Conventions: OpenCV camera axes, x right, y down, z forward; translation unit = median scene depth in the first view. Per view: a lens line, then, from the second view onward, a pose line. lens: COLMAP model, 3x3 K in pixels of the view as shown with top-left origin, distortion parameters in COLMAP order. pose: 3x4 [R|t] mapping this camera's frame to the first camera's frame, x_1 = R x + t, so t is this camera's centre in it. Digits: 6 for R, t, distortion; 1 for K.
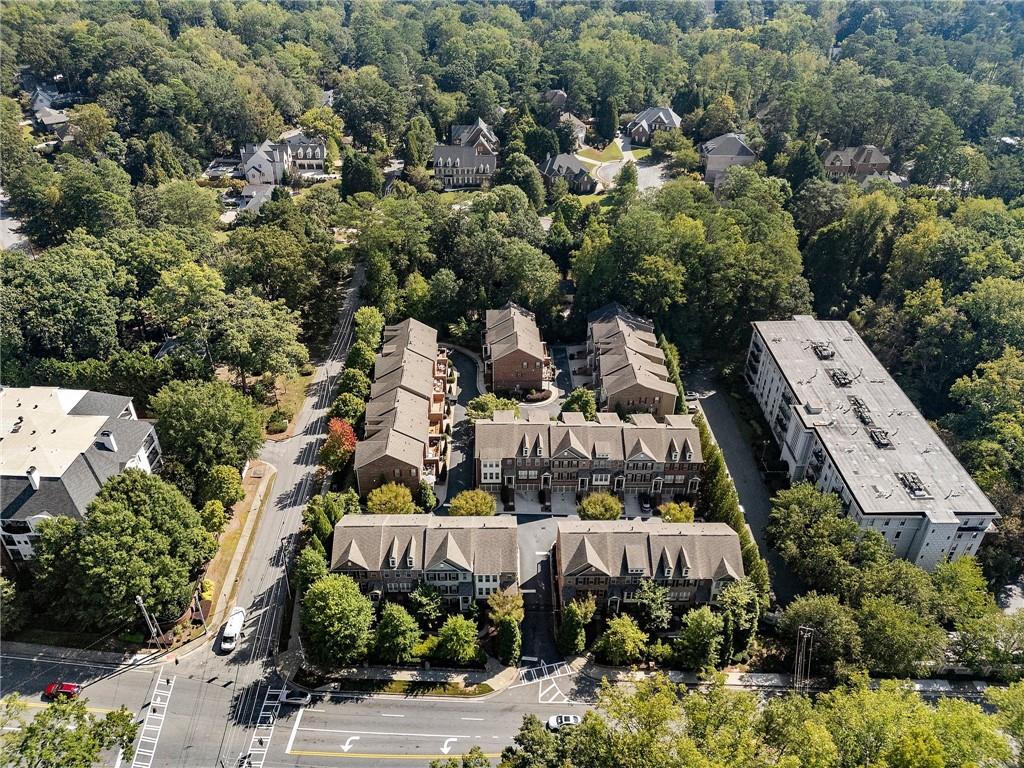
lens RADIAL K [[740.3, 0, 512.0], [0, 740.3, 384.0], [0, 0, 1]] dist [0.079336, -0.082020]
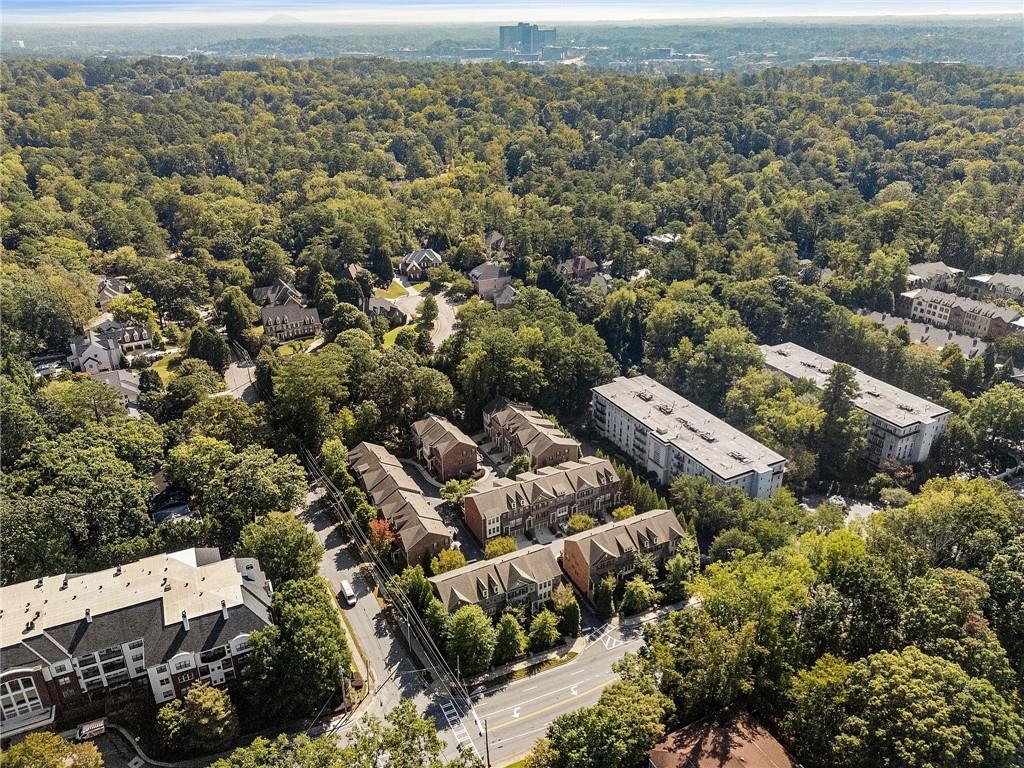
lens RADIAL K [[740.3, 0, 512.0], [0, 740.3, 384.0], [0, 0, 1]] dist [0.079336, -0.082020]
pose [[0.896348, -0.208907, 0.391047, -0.435059], [0.267229, 0.958373, -0.100550, 0.011850], [-0.353763, 0.194627, 0.914862, -0.285262]]
